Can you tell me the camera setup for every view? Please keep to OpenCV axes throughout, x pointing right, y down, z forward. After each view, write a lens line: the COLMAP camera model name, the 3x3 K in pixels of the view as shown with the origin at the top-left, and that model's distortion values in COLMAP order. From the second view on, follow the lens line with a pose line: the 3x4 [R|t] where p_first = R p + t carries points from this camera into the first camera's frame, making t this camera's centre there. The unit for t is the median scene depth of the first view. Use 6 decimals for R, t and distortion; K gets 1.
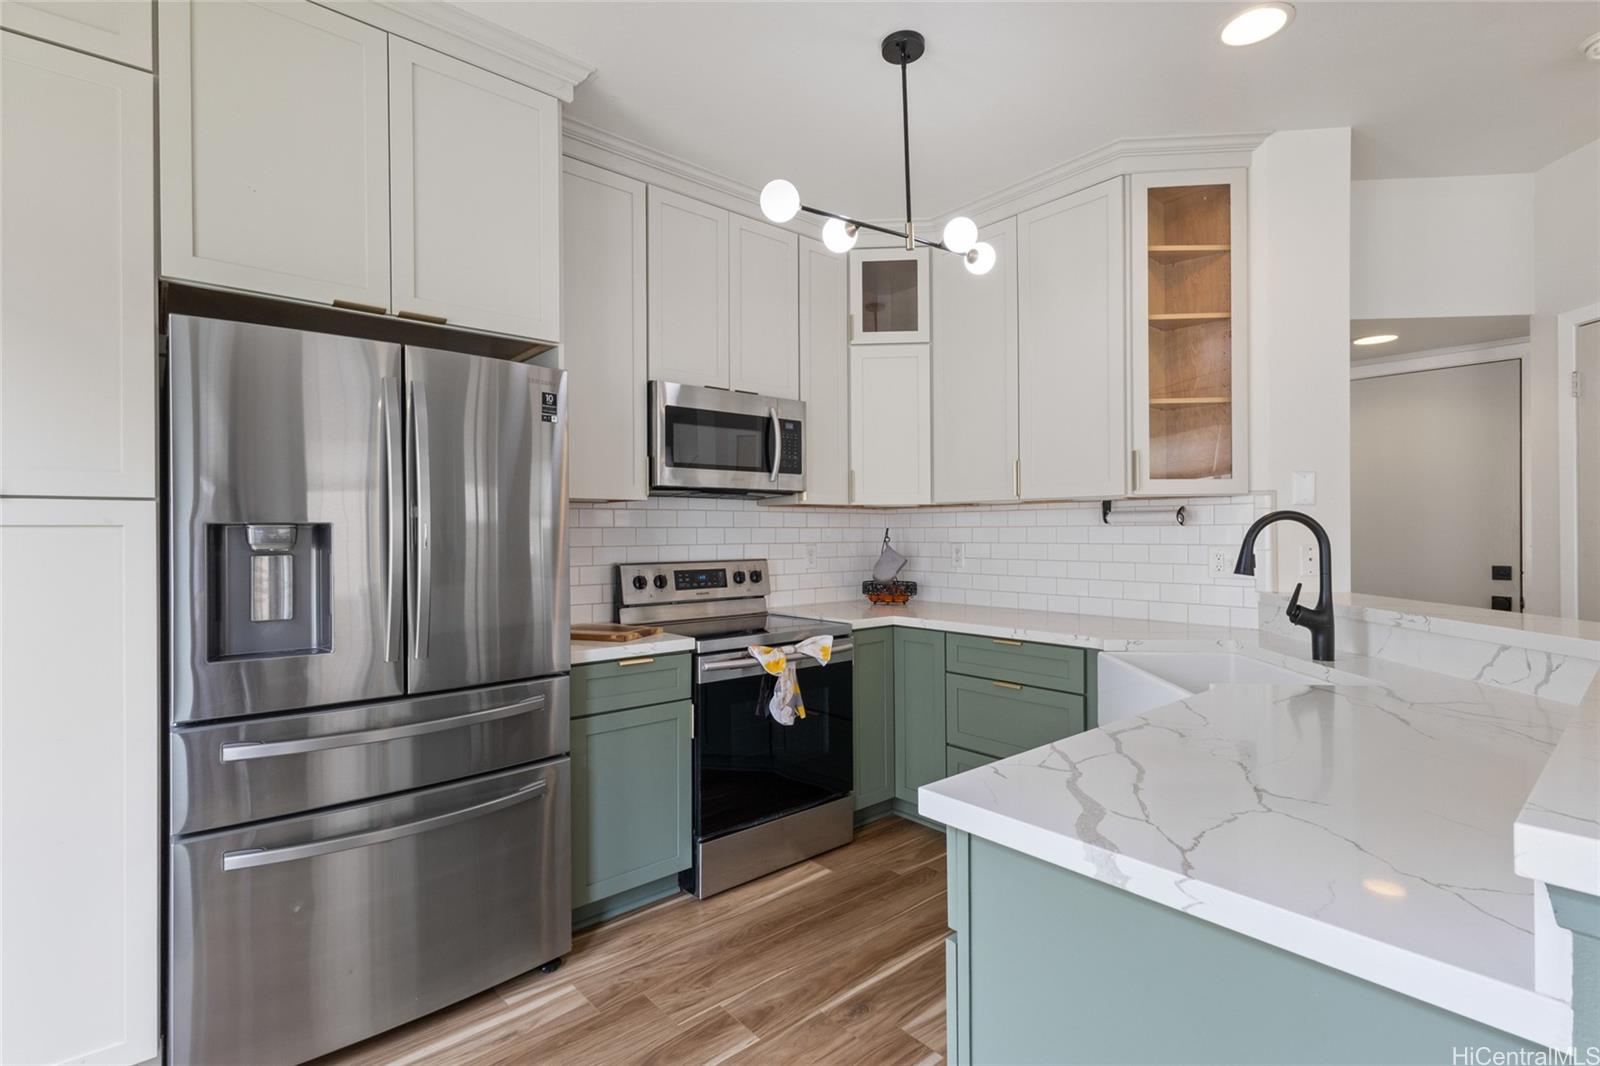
lens RADIAL K [[733.2, 0, 801.3], [0, 733.2, 530.9], [0, 0, 1]] dist [0.000190, 0.000449]
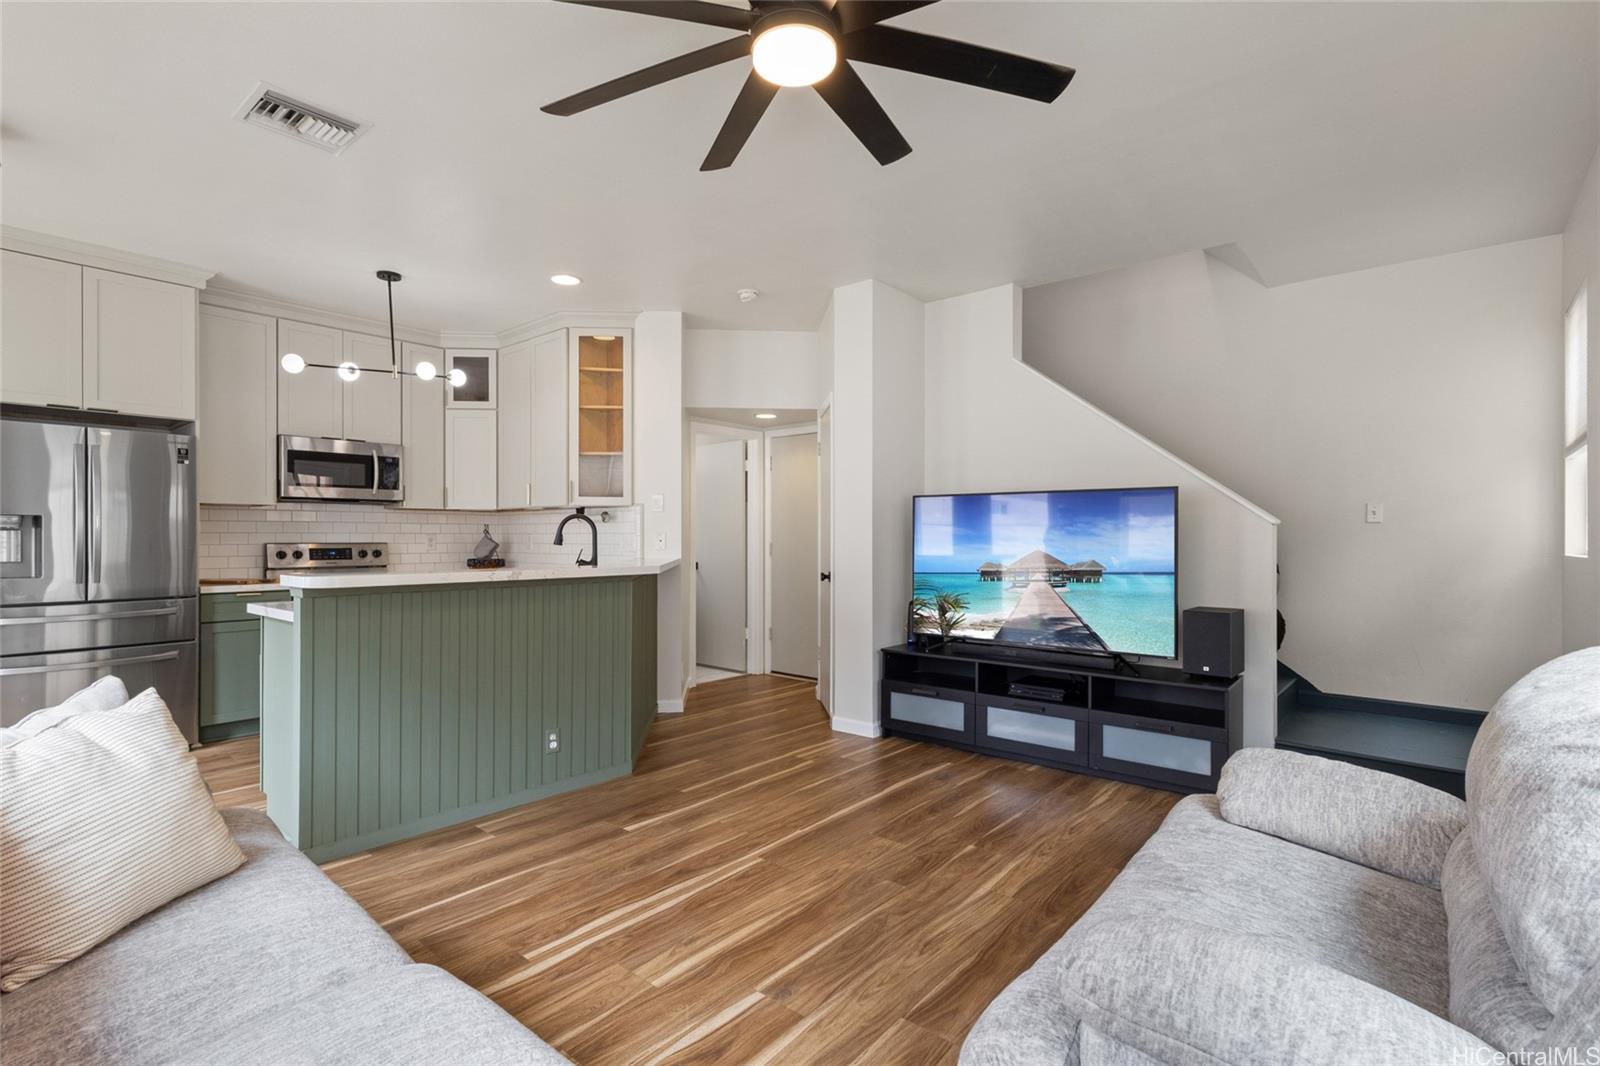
lens RADIAL K [[733.2, 0, 799.4], [0, 733.2, 535.2], [0, 0, 1]] dist [0.000190, 0.000449]
pose [[0.987972, 0.005788, 0.154523, 0.677054], [-0.005793, 0.999983, -0.000418, 0.020288], [-0.154523, -0.000482, 0.987989, -0.808790]]
